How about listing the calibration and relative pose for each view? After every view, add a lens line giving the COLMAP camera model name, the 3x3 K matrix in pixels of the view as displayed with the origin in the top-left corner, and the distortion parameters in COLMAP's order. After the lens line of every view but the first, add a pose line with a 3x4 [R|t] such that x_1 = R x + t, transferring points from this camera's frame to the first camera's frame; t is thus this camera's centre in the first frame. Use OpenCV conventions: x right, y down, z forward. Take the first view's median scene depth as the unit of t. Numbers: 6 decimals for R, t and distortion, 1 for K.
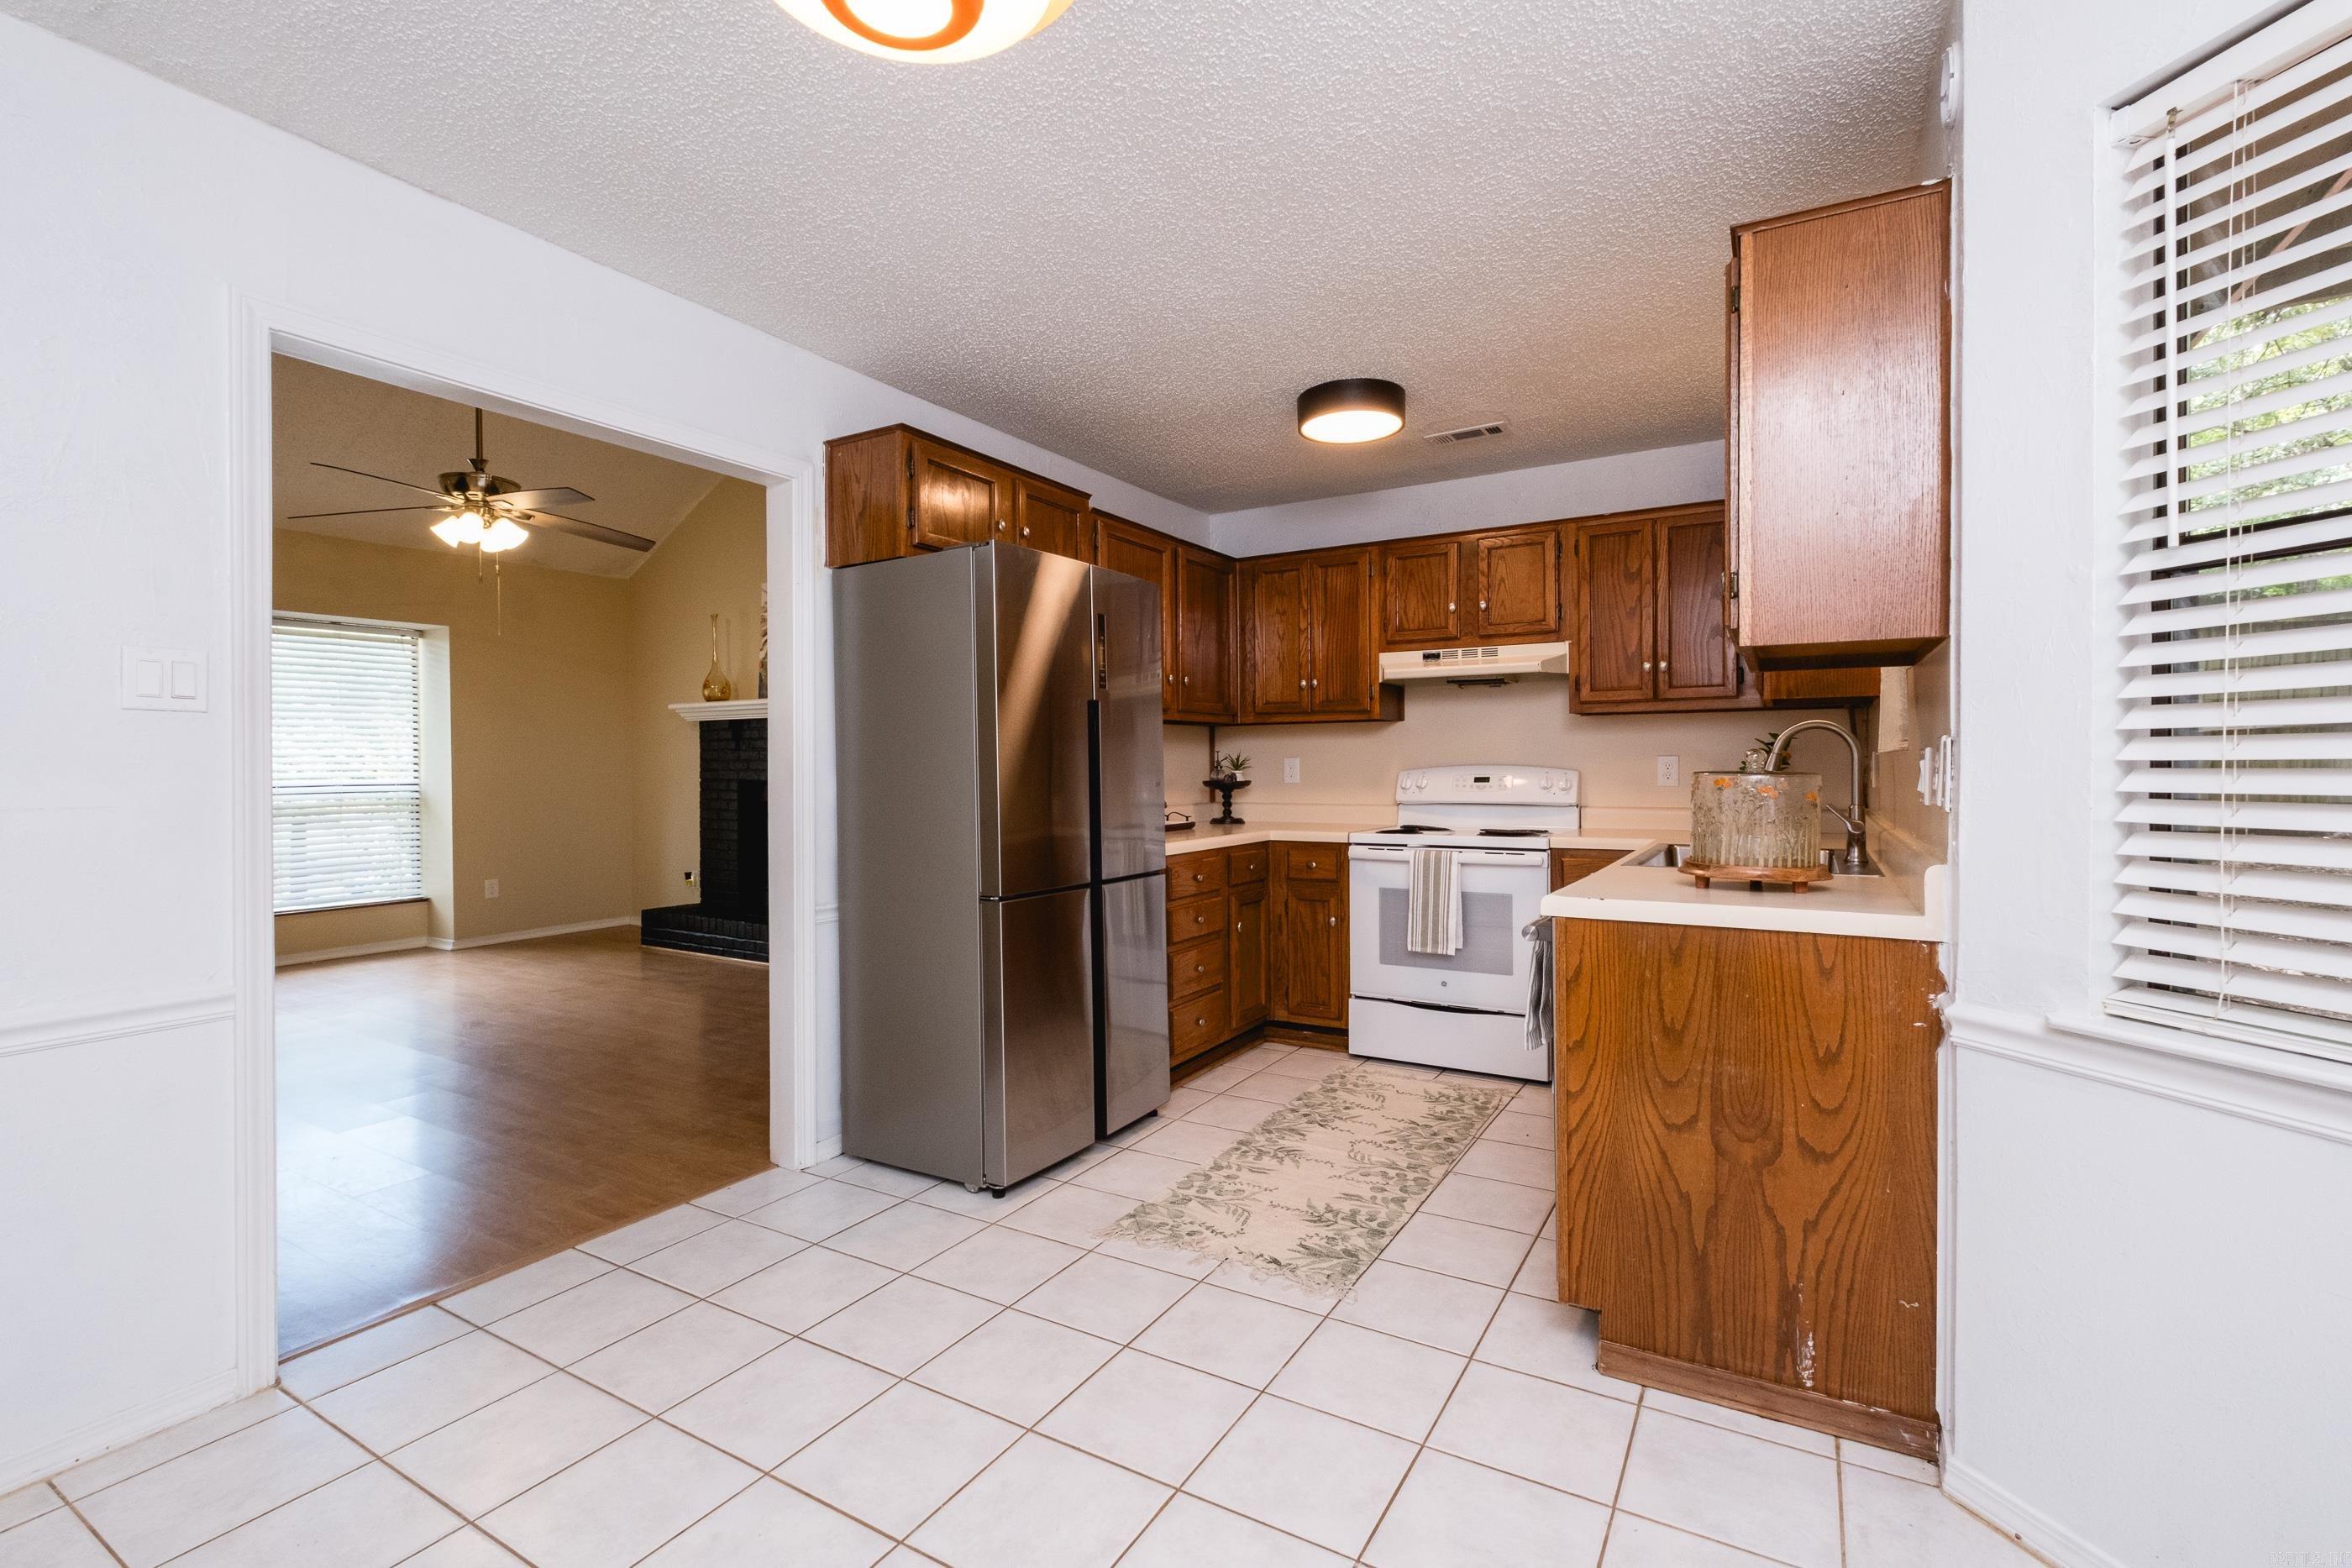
lens RADIAL K [[1052.2, 0, 1196.0], [0, 1052.2, 773.4], [0, 0, 1]] dist [-0.009319, 0.001038]
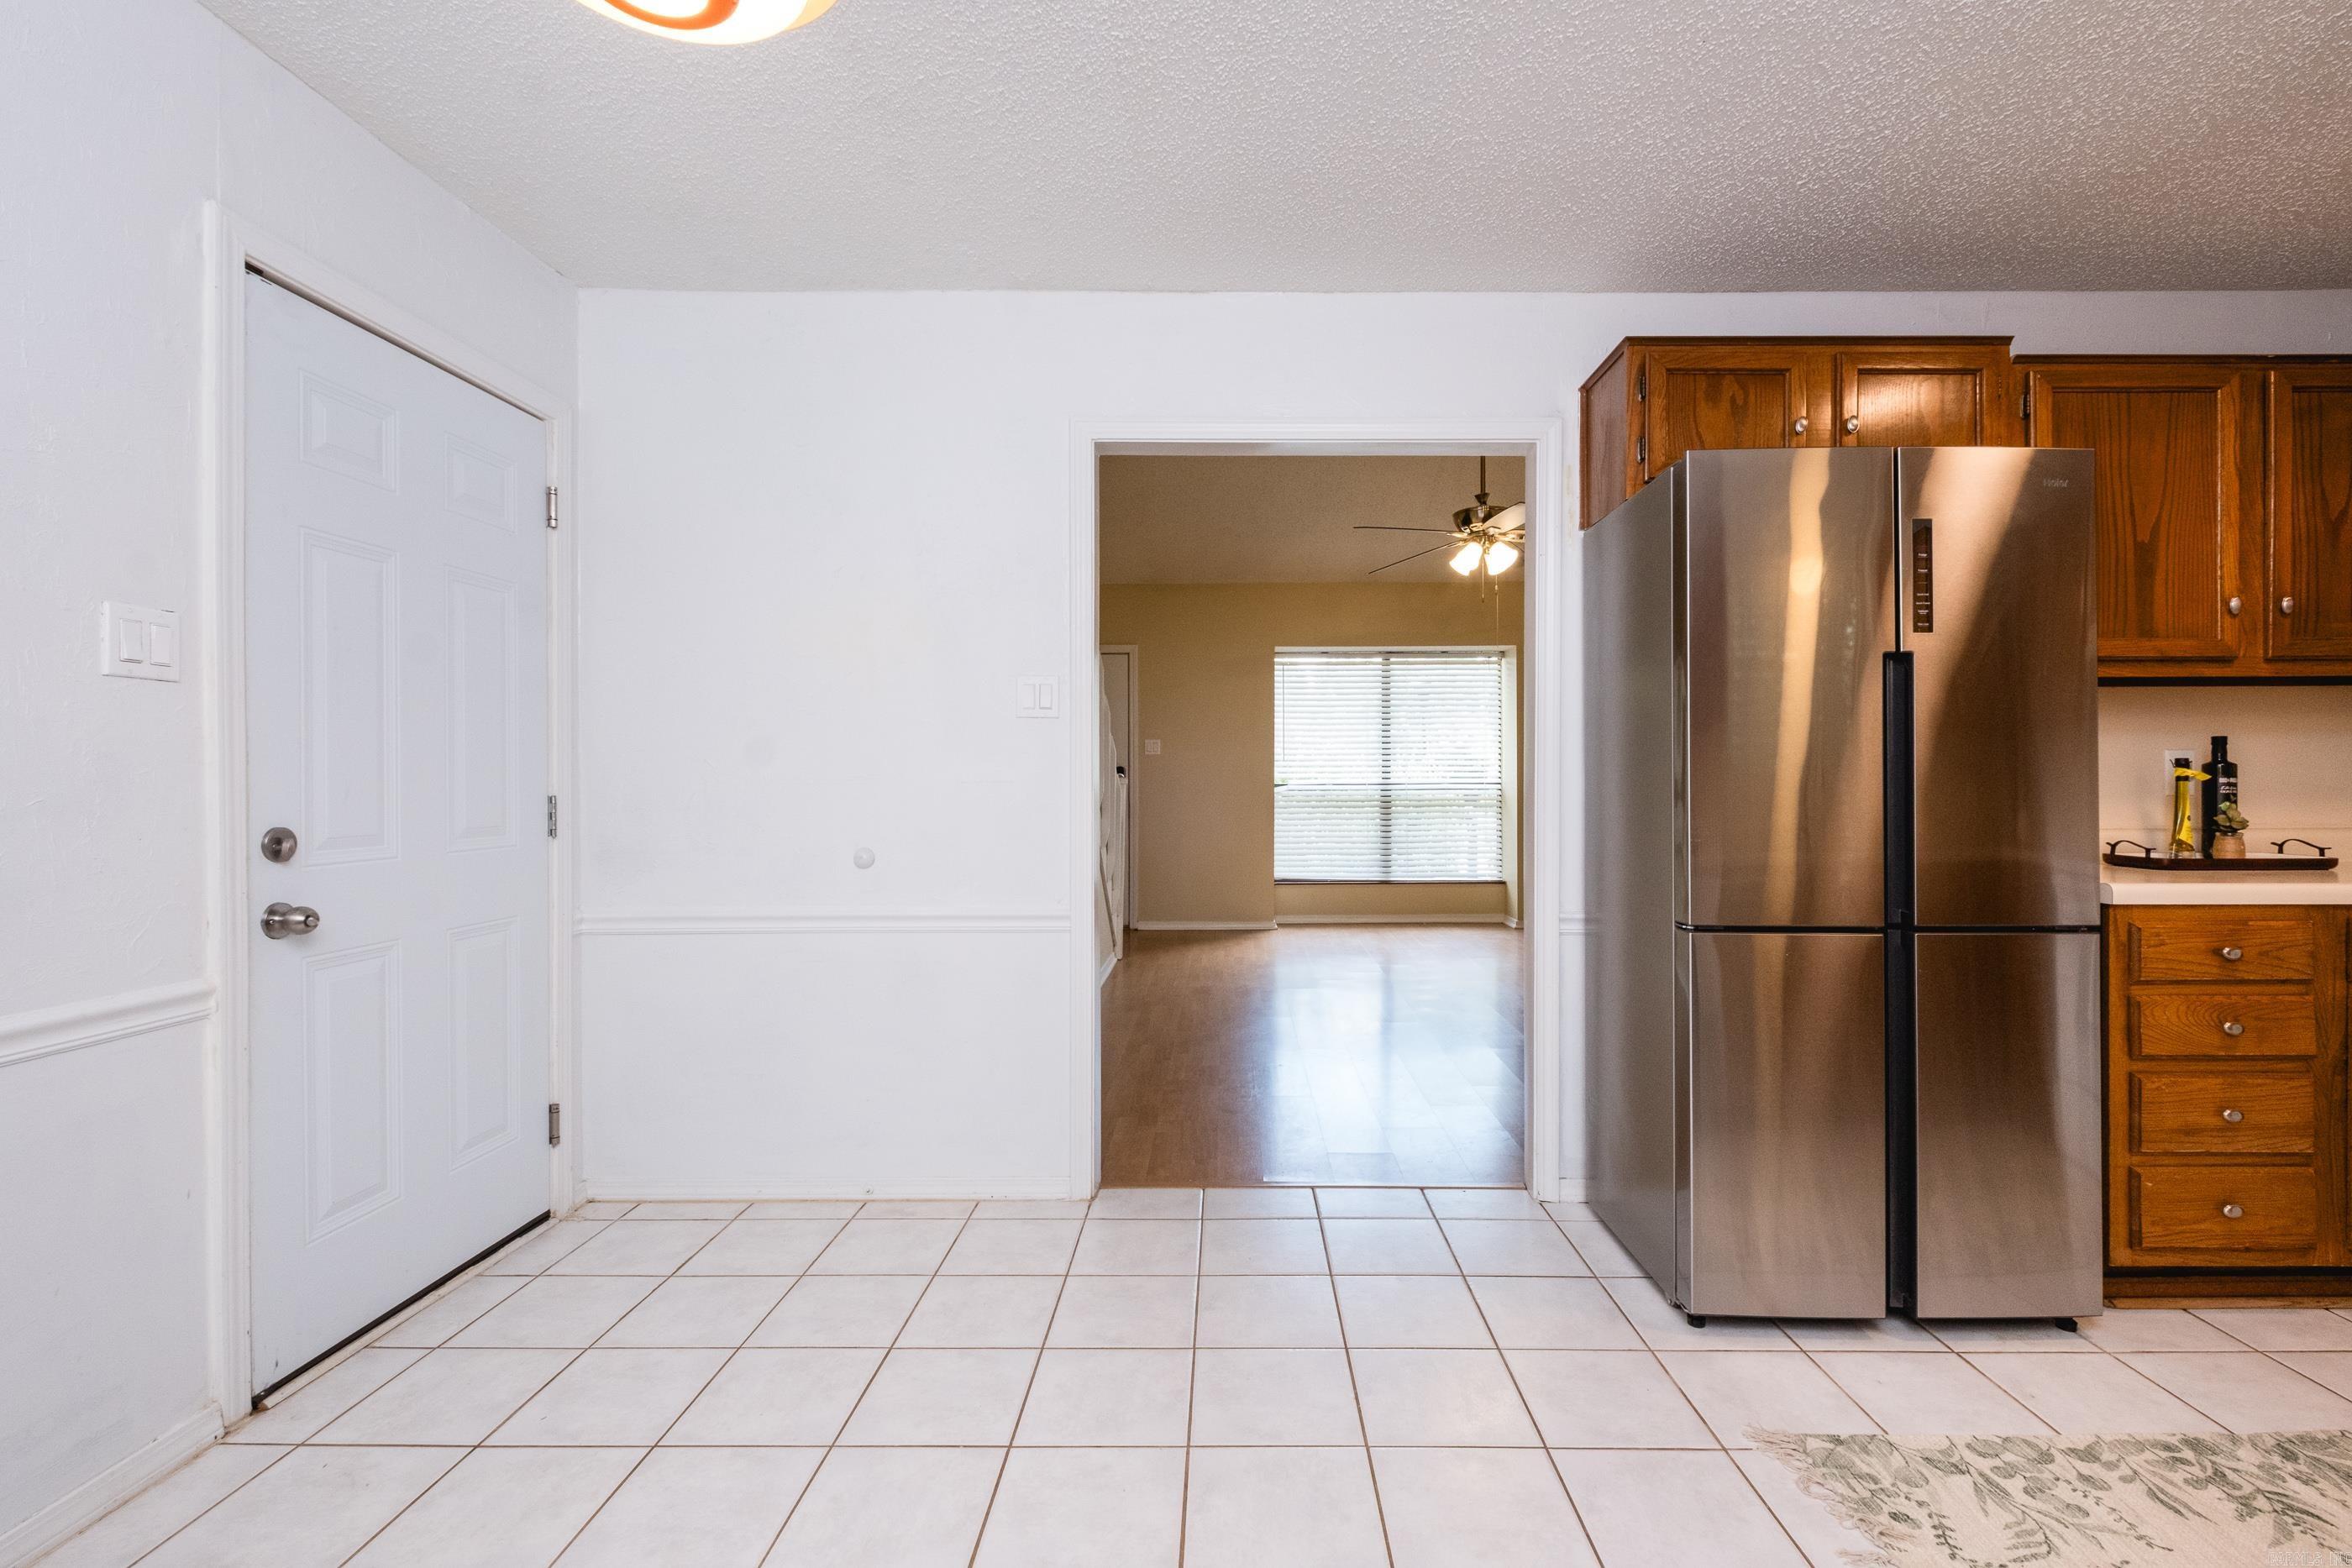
lens RADIAL K [[1052.2, 0, 1186.6], [0, 1052.2, 787.4], [0, 0, 1]] dist [-0.009319, 0.001038]
pose [[0.480445, 0.013954, -0.876914, 0.239533], [-0.009700, 0.999897, 0.010596, 0.011622], [0.876971, 0.003415, 0.480531, 0.262880]]
